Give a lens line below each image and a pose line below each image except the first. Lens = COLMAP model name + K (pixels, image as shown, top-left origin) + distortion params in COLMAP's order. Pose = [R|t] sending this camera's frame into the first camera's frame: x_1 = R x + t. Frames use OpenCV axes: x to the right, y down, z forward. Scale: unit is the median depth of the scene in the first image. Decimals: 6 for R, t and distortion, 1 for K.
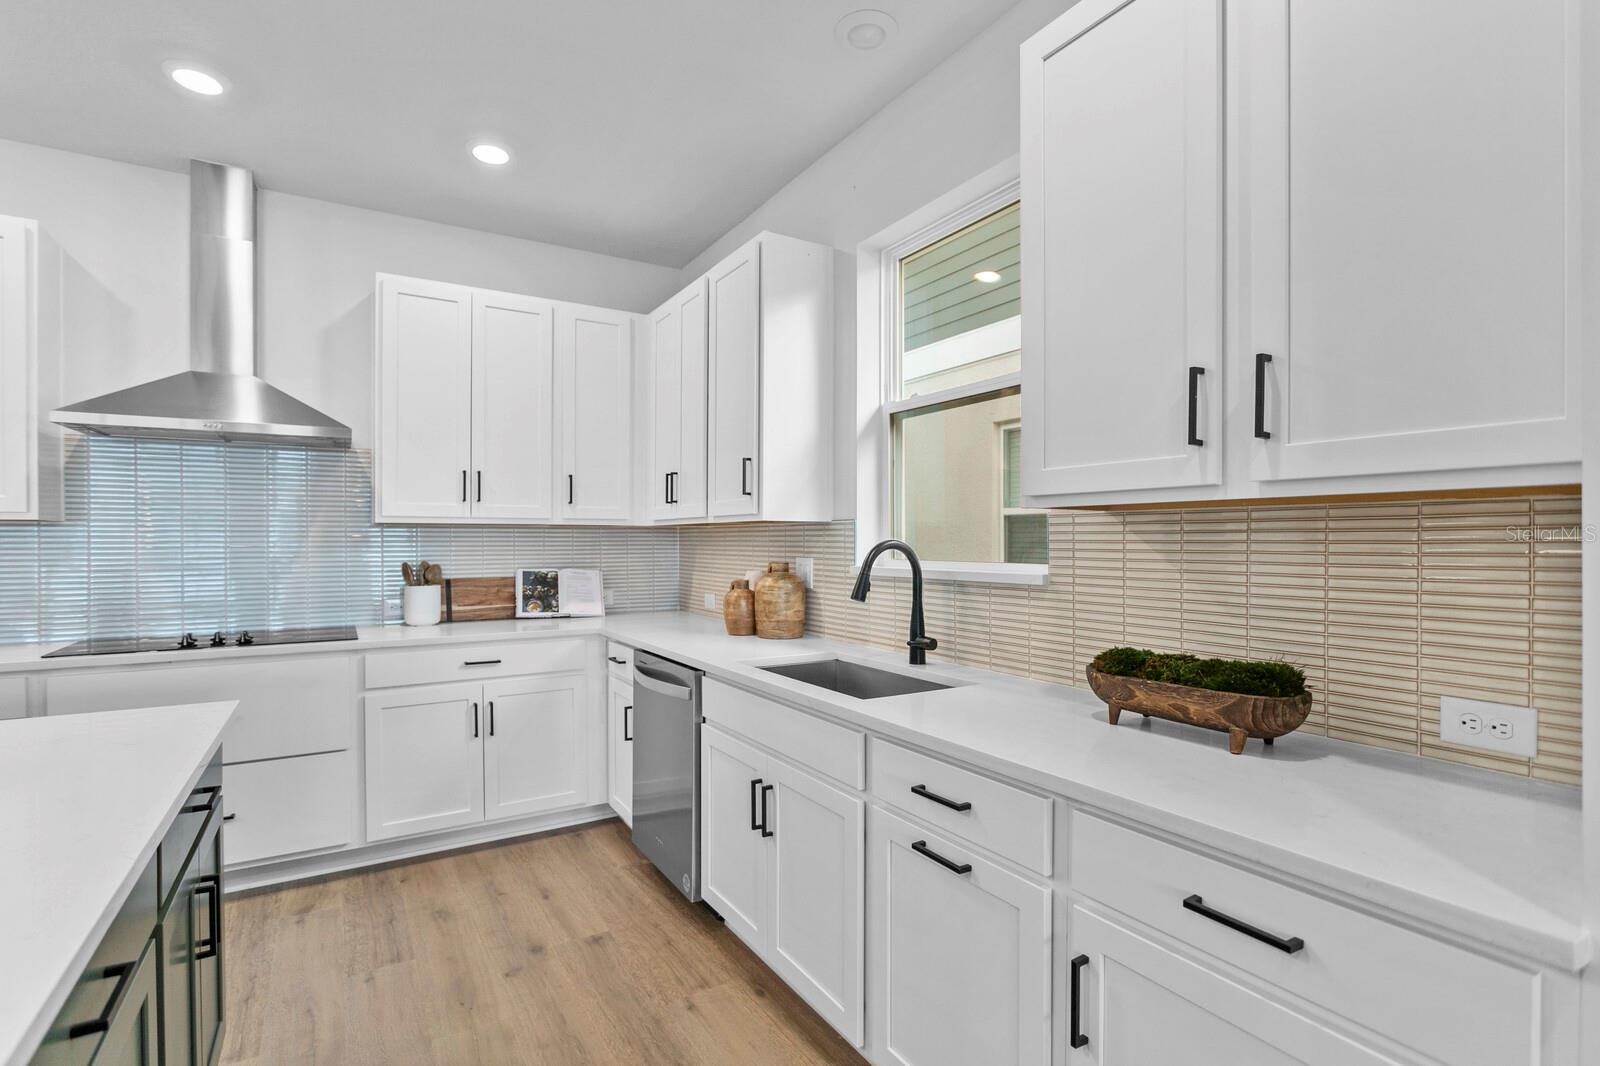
lens RADIAL K [[761.7, 0, 771.7], [0, 761.7, 542.8], [0, 0, 1]] dist [-0.016490, 0.004807]
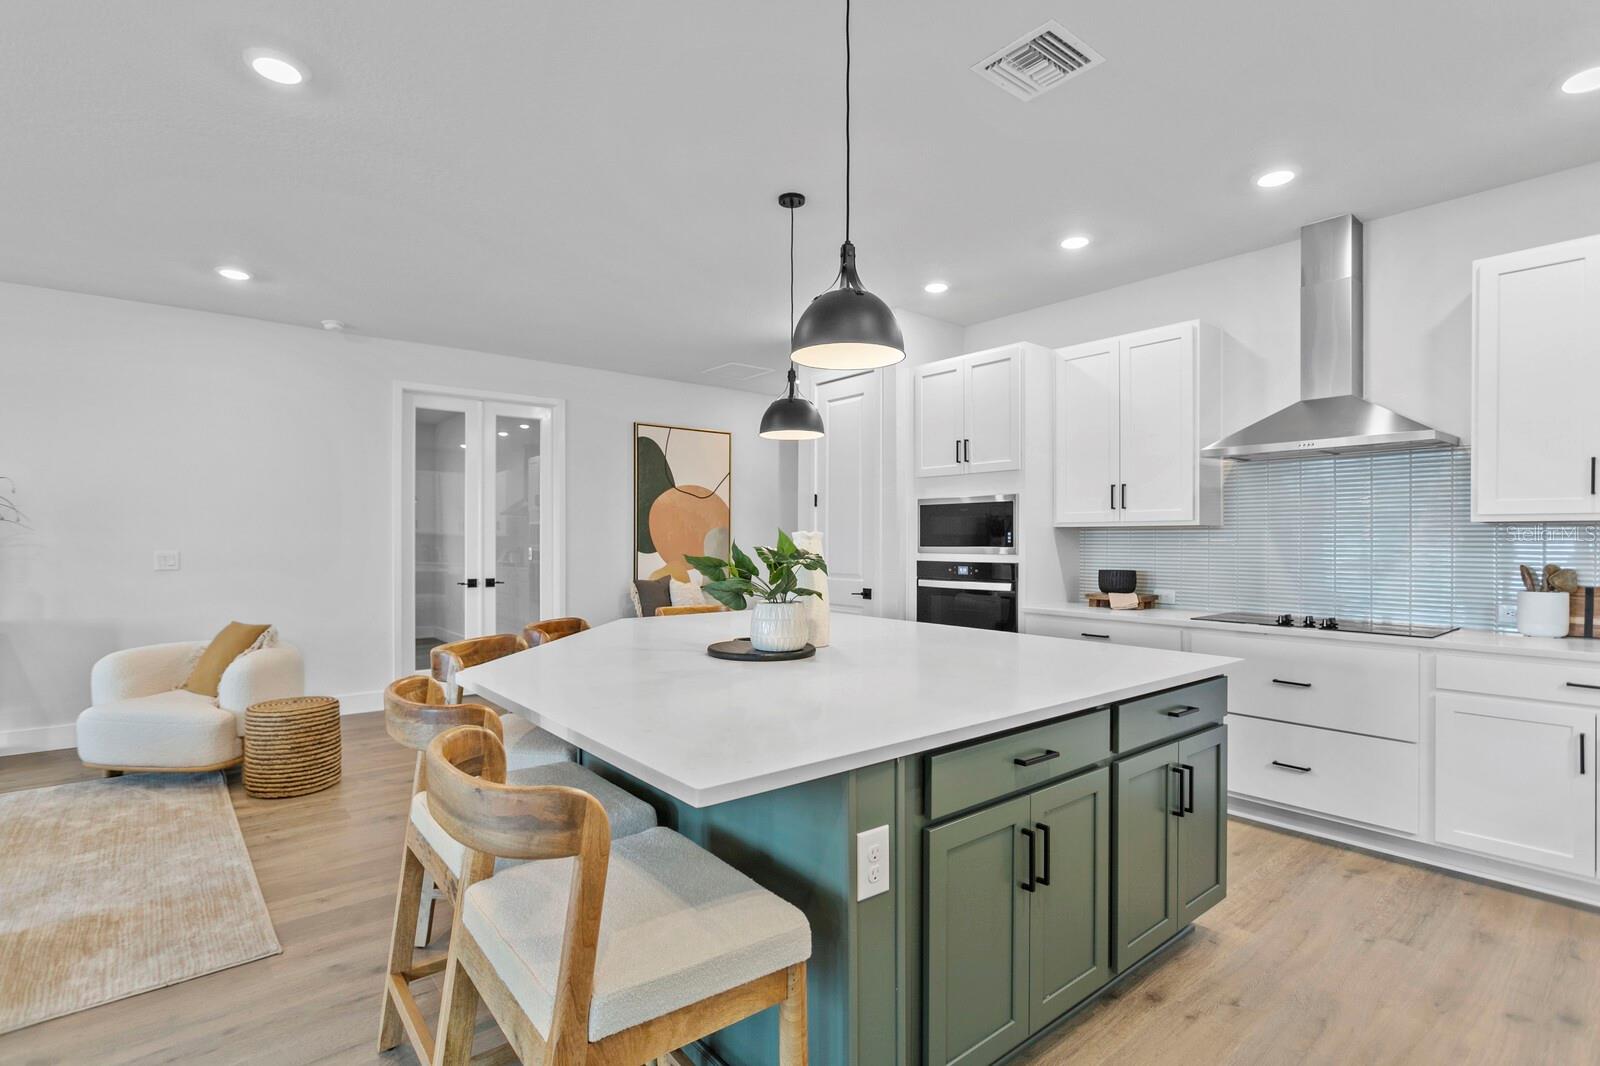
lens RADIAL K [[761.7, 0, 796.8], [0, 761.7, 543.0], [0, 0, 1]] dist [-0.016490, 0.004807]
pose [[0.166178, 0.009057, -0.986054, 0.315566], [-0.006067, 0.999948, 0.008162, -0.003082], [0.986077, 0.004626, 0.166224, -0.004069]]
